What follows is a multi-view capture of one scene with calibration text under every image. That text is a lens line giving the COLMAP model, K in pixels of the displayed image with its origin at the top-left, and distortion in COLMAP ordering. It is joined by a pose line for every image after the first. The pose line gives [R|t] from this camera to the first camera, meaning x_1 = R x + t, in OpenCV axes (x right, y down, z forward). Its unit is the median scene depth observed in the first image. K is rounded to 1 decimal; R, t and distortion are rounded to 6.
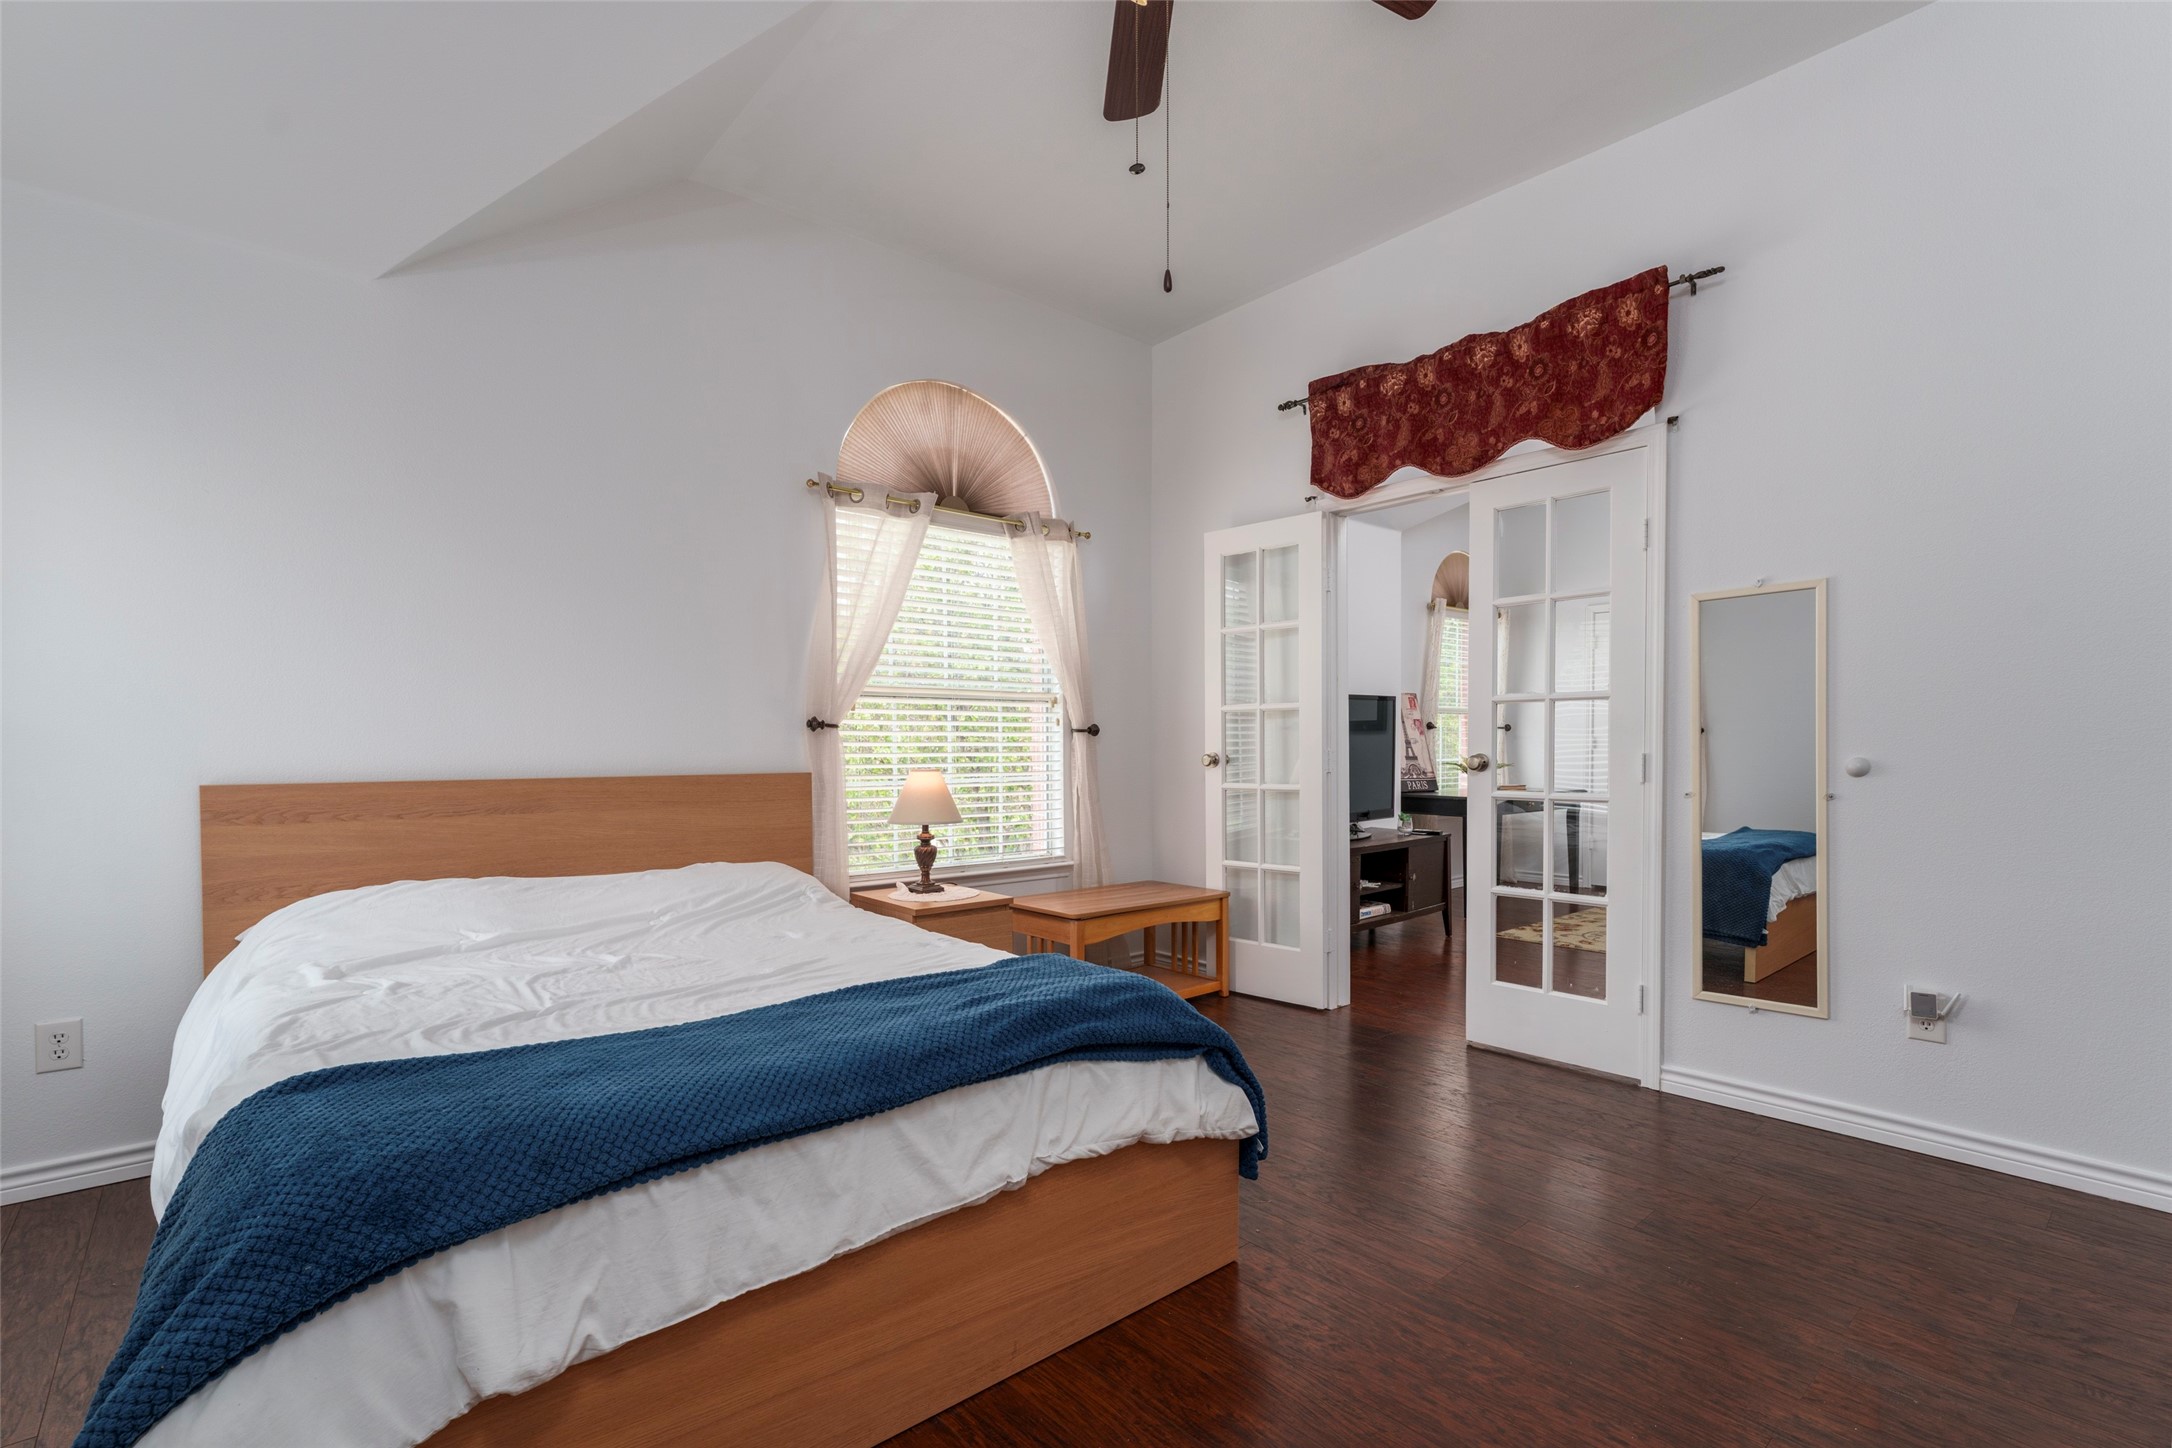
lens RADIAL K [[995.1, 0, 1134.3], [0, 995.1, 750.0], [0, 0, 1]] dist [-0.021068, -0.000640]
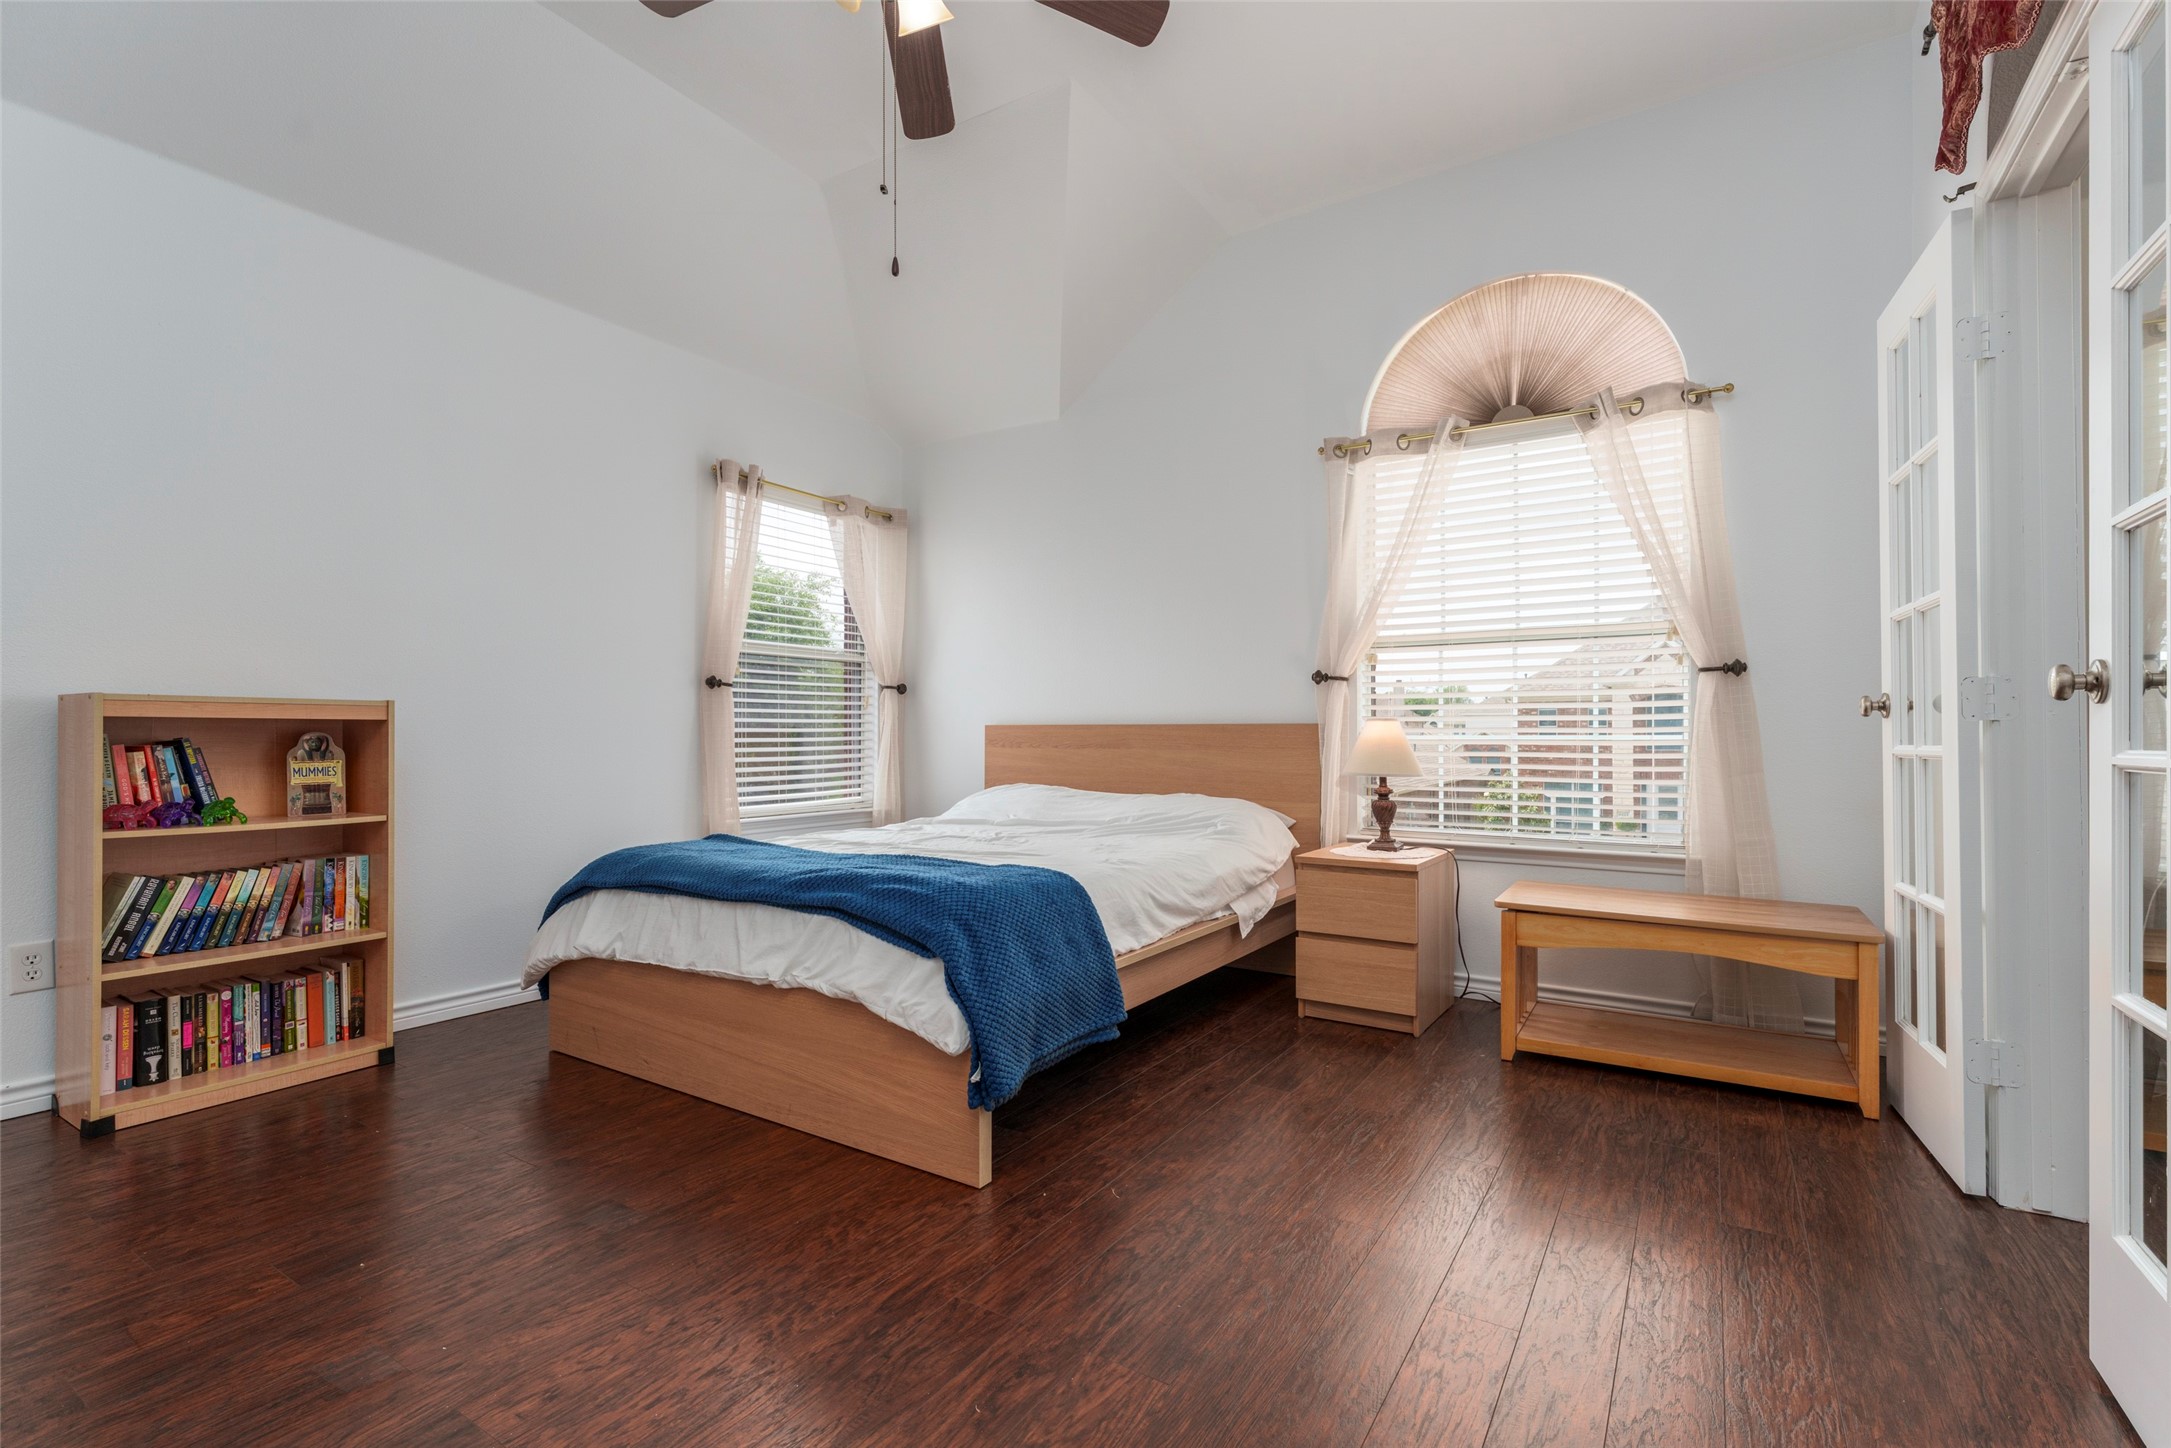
lens RADIAL K [[994.7, 0, 1088.5], [0, 994.7, 721.1], [0, 0, 1]] dist [-0.021068, -0.000640]
pose [[0.255111, -0.010309, -0.966857, 0.626595], [-0.008932, 0.999875, -0.013018, 0.035997], [0.966870, 0.011957, 0.254987, 0.489865]]
